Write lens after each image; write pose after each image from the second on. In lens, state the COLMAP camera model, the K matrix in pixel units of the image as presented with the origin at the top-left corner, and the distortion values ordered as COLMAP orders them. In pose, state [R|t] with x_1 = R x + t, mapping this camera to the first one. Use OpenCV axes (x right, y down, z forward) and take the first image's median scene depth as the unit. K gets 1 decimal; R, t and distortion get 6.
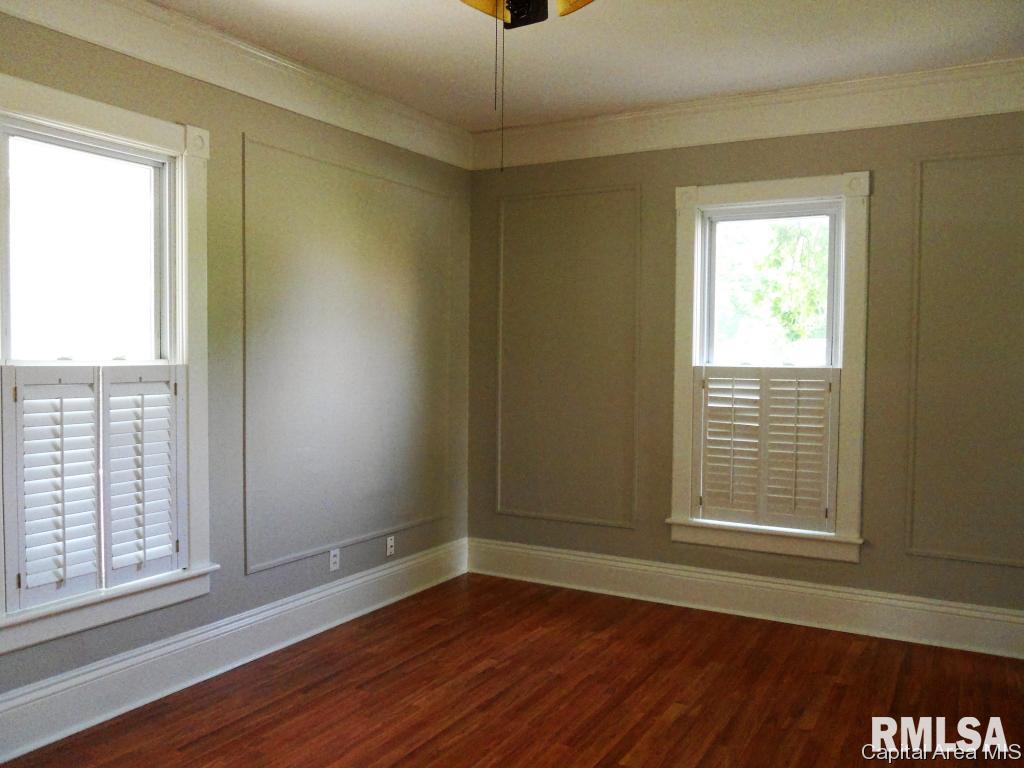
lens RADIAL K [[849.7, 0, 518.6], [0, 849.7, 388.1], [0, 0, 1]] dist [-0.045793, 0.021085]
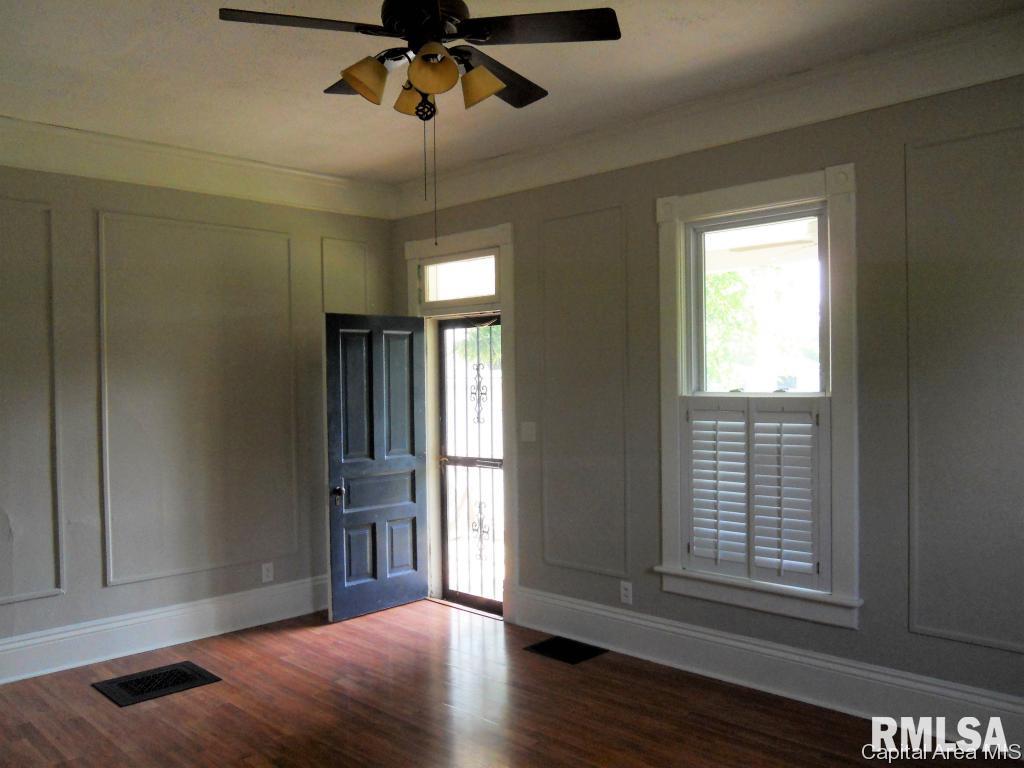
lens RADIAL K [[849.7, 0, 519.0], [0, 849.7, 391.3], [0, 0, 1]] dist [-0.045793, 0.021085]
pose [[-0.283304, -0.007292, -0.959002, 0.766506], [-0.037029, 0.999309, 0.003340, -0.025216], [0.958315, 0.036457, -0.283379, 0.997386]]
